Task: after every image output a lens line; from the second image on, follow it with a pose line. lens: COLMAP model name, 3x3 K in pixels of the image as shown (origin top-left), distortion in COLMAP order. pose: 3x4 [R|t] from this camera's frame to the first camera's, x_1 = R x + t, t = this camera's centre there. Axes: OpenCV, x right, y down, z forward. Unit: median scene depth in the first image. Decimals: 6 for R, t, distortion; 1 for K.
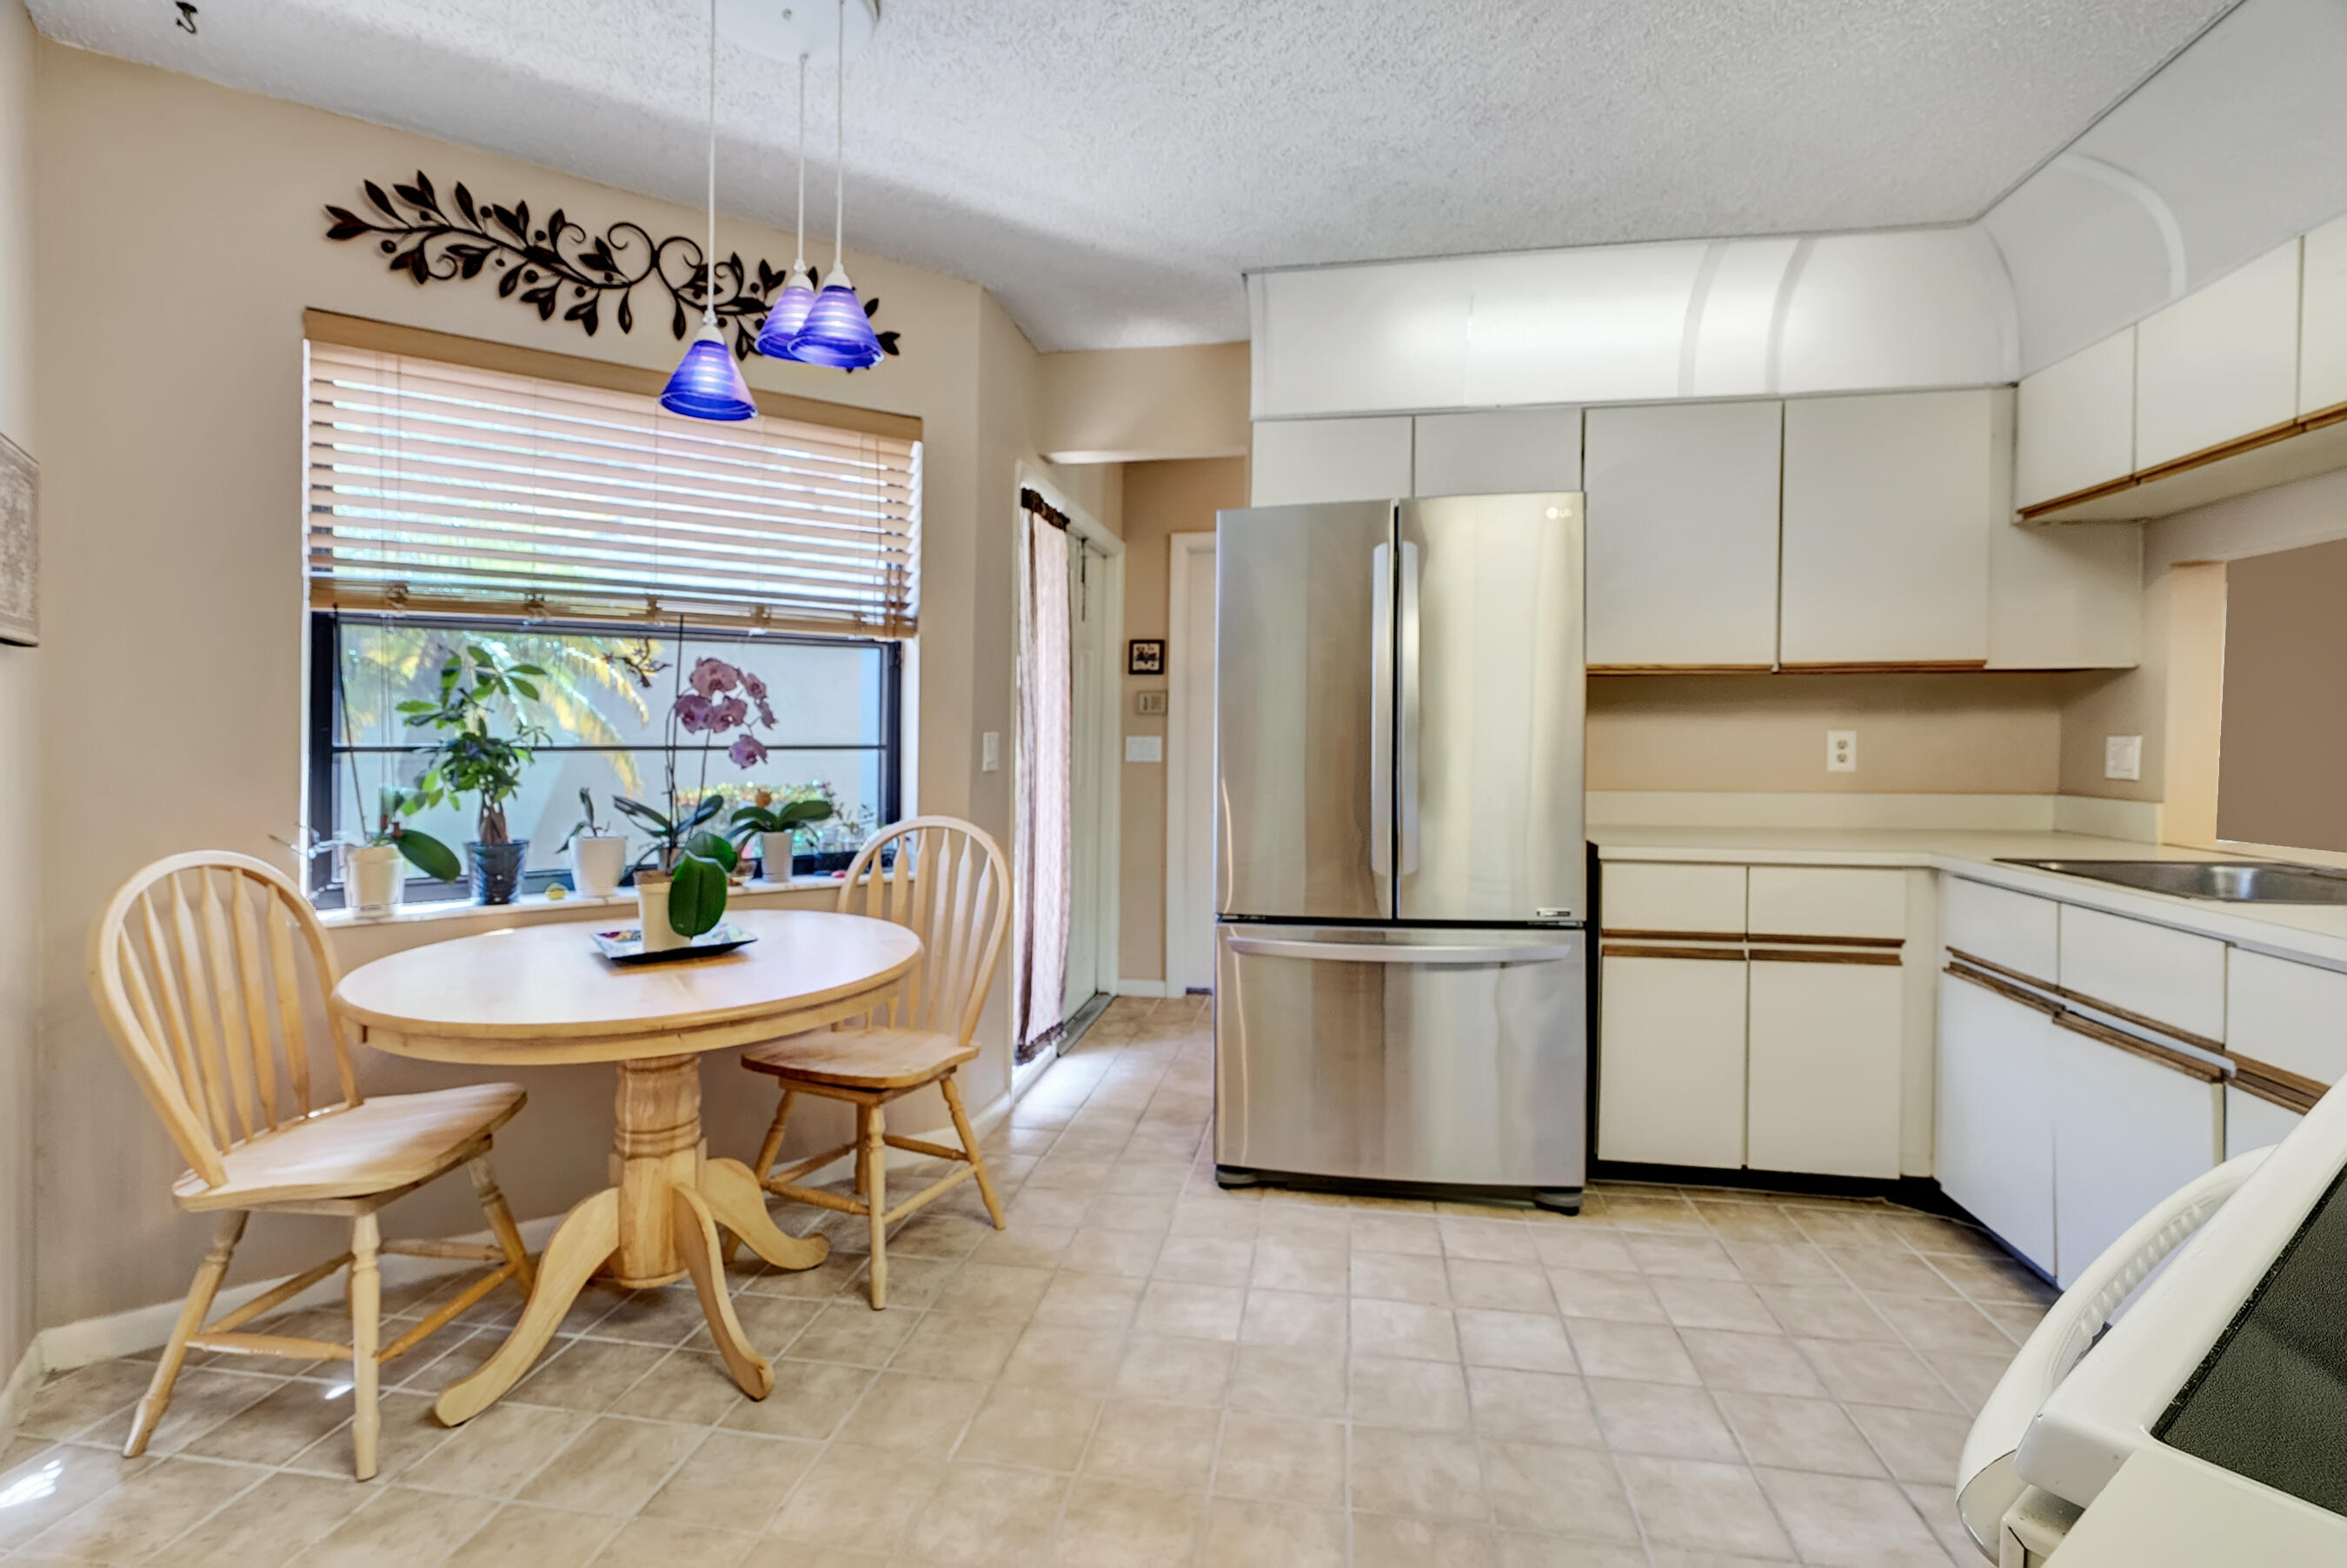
lens RADIAL K [[1061.3, 0, 1180.6], [0, 1061.3, 736.9], [0, 0, 1]] dist [-0.000461, -0.000217]
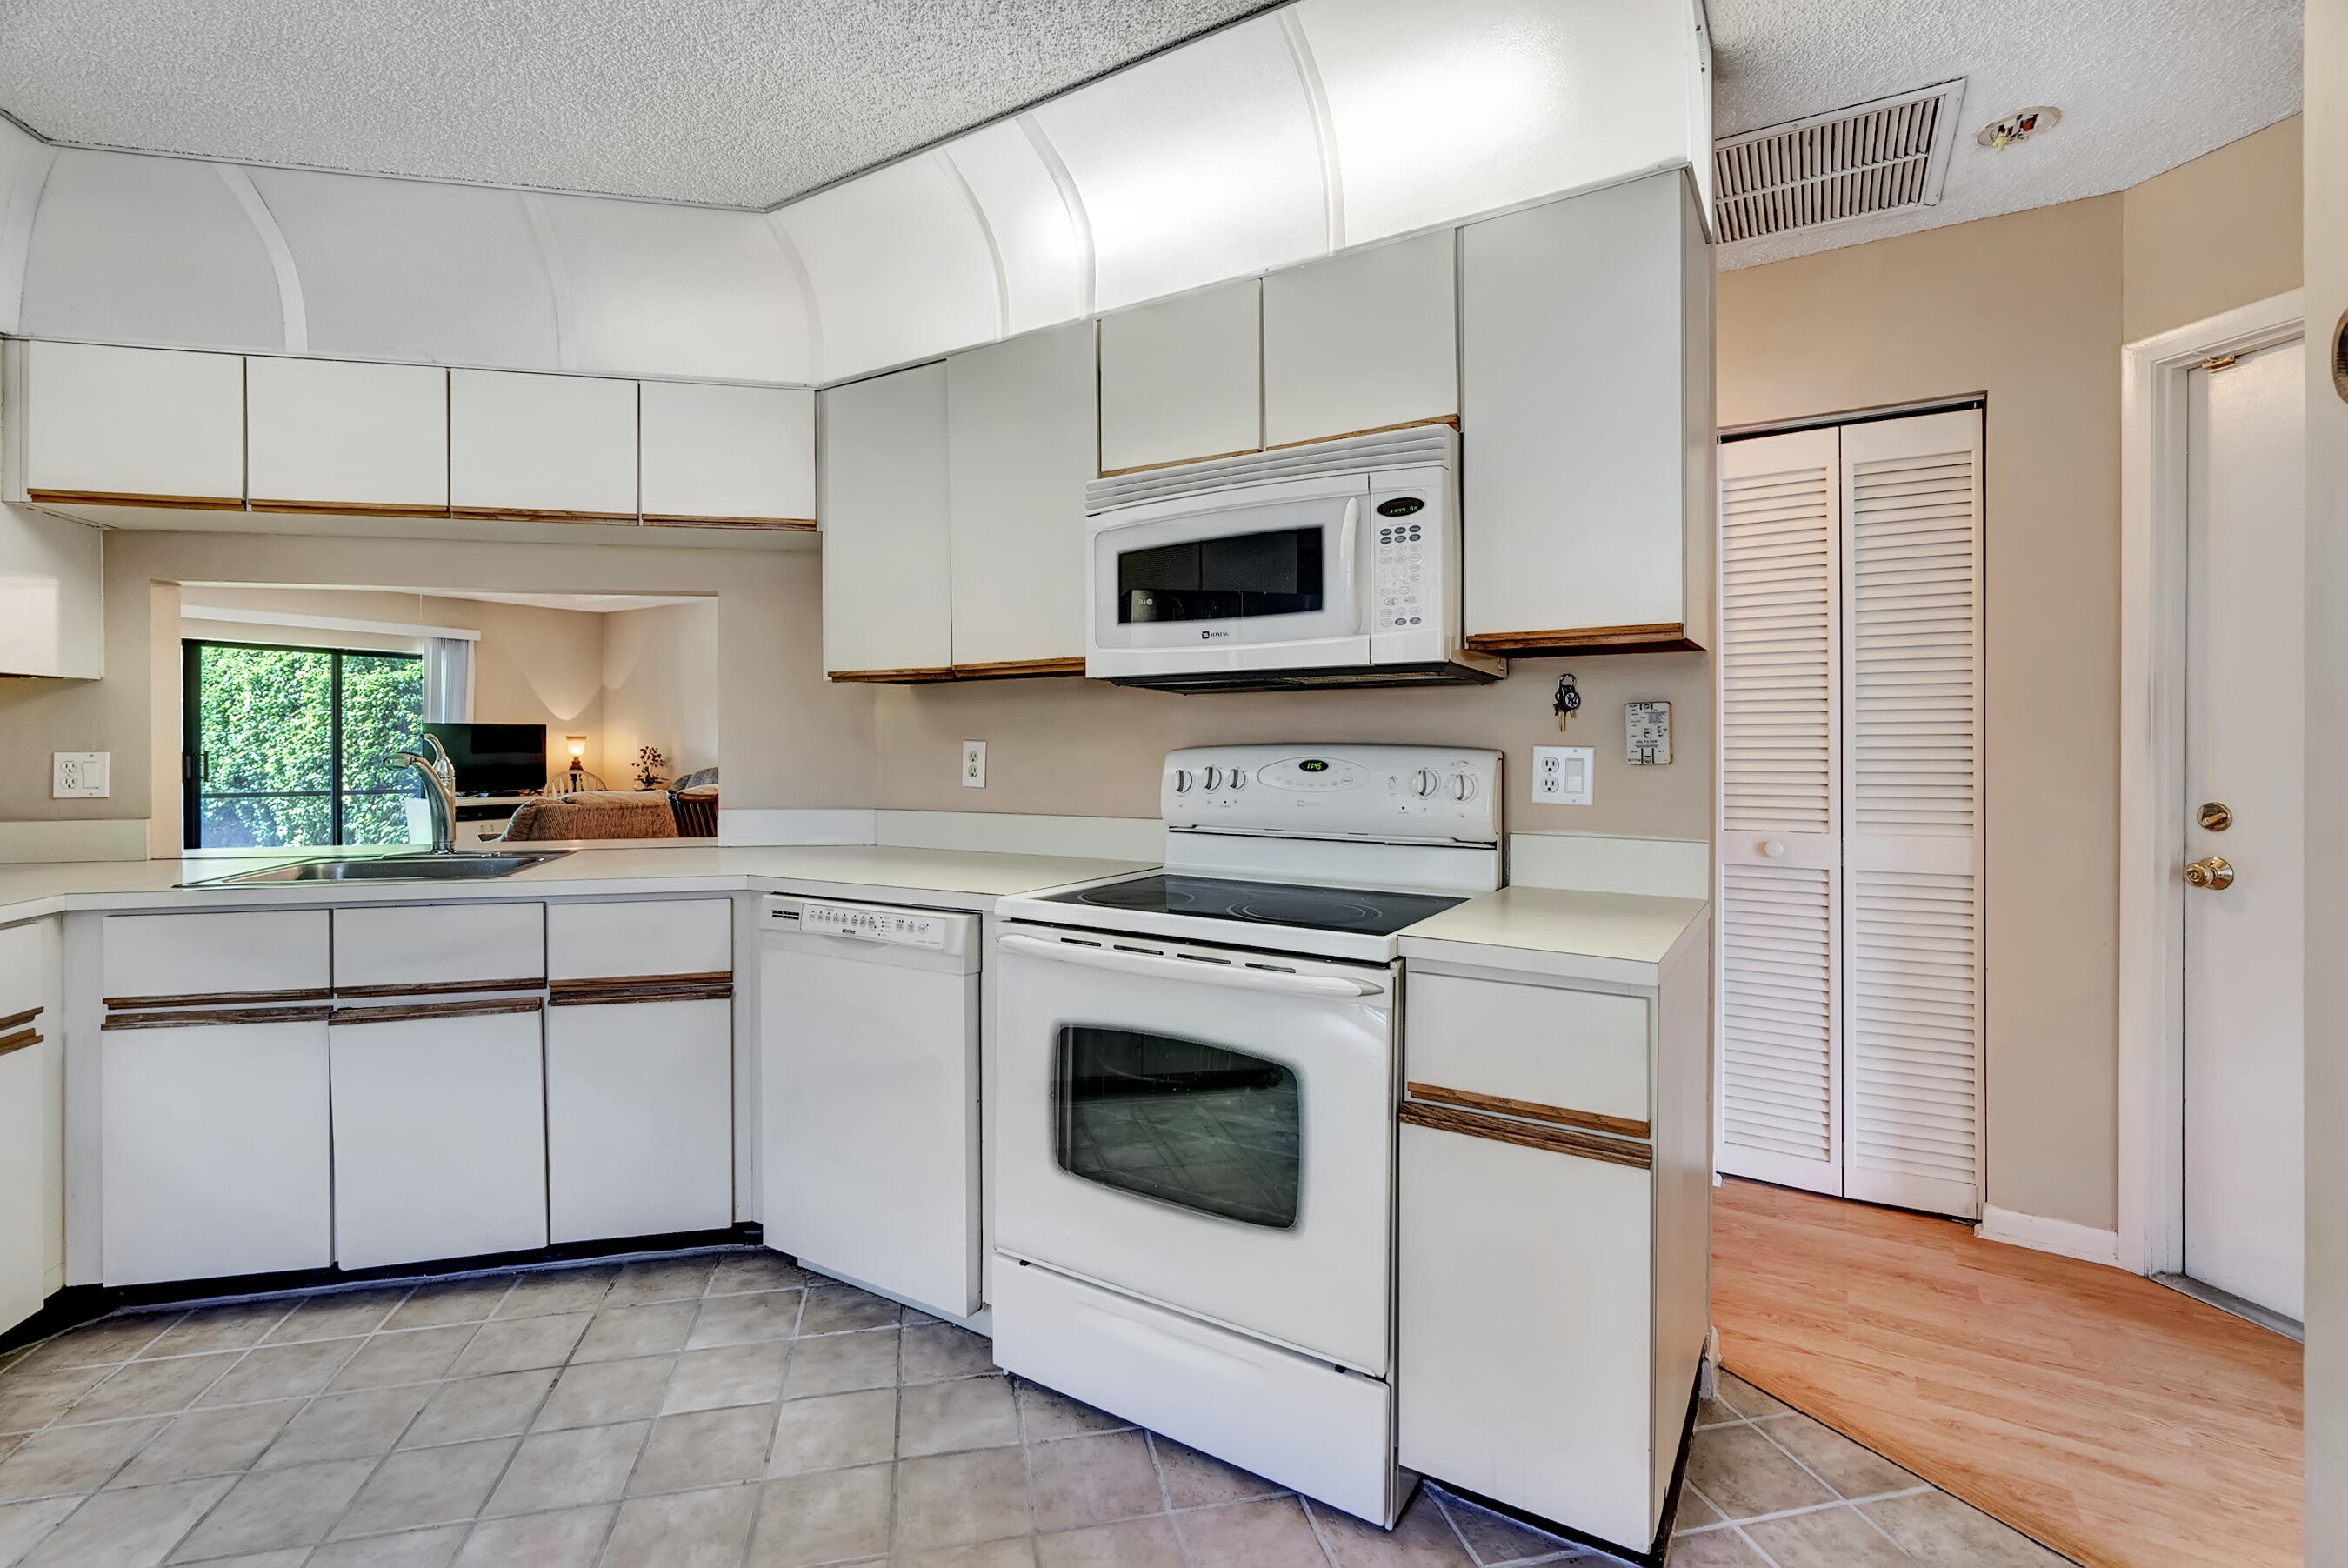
lens RADIAL K [[1082.9, 0, 1138.3], [0, 1082.9, 748.6], [0, 0, 1]] dist [-0.001513, -0.000125]
pose [[-0.362182, -0.001887, 0.932106, -0.463781], [0.004402, 0.999983, 0.003735, -0.004563], [-0.932097, 0.005456, -0.362168, 0.635817]]
